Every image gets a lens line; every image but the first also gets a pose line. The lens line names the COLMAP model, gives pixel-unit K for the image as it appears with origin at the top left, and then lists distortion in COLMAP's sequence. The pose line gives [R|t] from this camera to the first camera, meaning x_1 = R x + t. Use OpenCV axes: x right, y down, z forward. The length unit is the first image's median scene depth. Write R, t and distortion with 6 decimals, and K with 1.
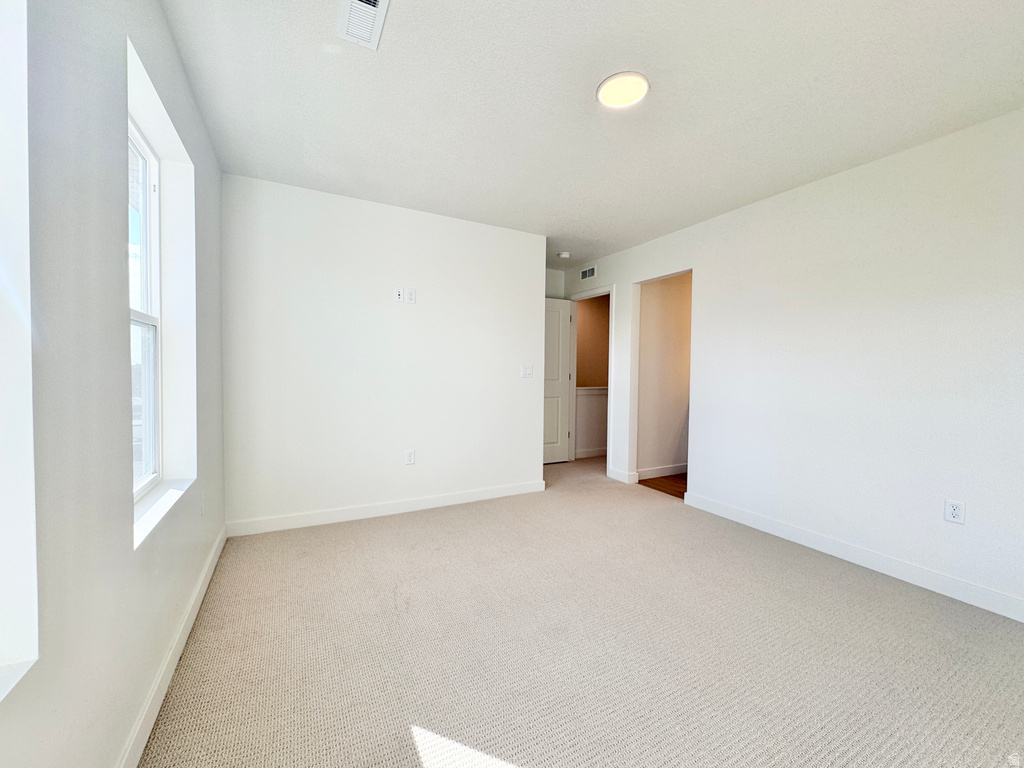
lens RADIAL K [[409.2, 0, 513.4], [0, 409.2, 381.4], [0, 0, 1]] dist [-0.001419, 0.000369]
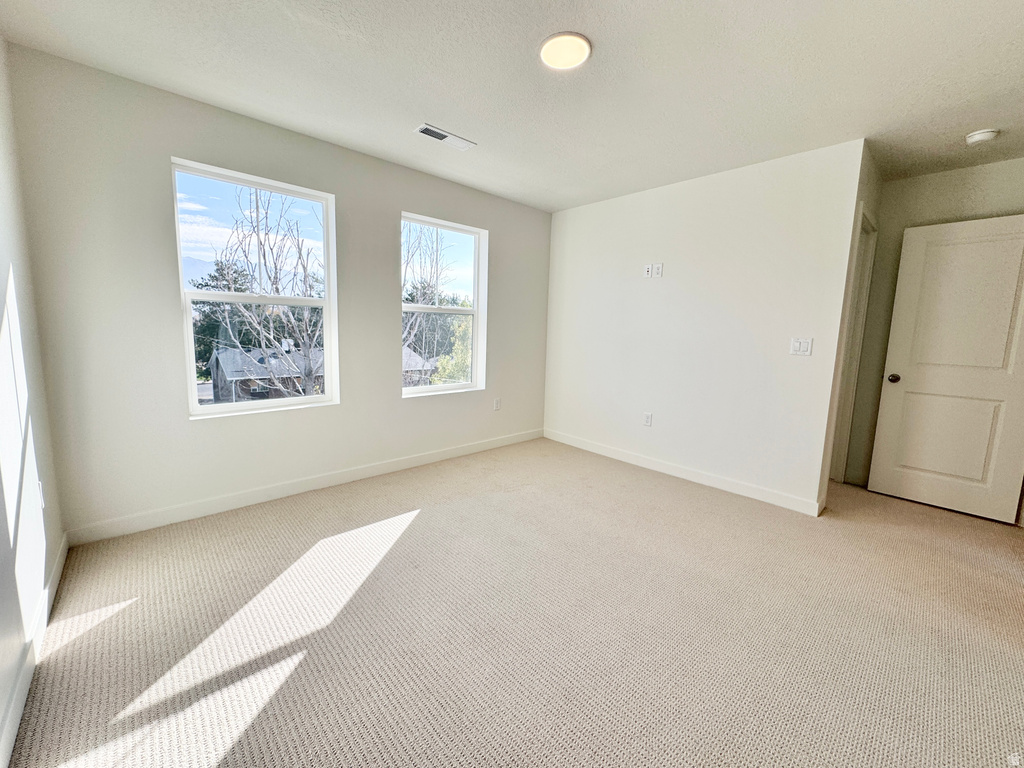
lens RADIAL K [[409.2, 0, 513.7], [0, 409.2, 378.6], [0, 0, 1]] dist [-0.001419, 0.000369]
pose [[0.253643, 0.112651, -0.960716, 0.684273], [-0.053349, 0.993313, 0.102389, -0.017052], [0.965826, 0.025283, 0.257956, 0.353376]]
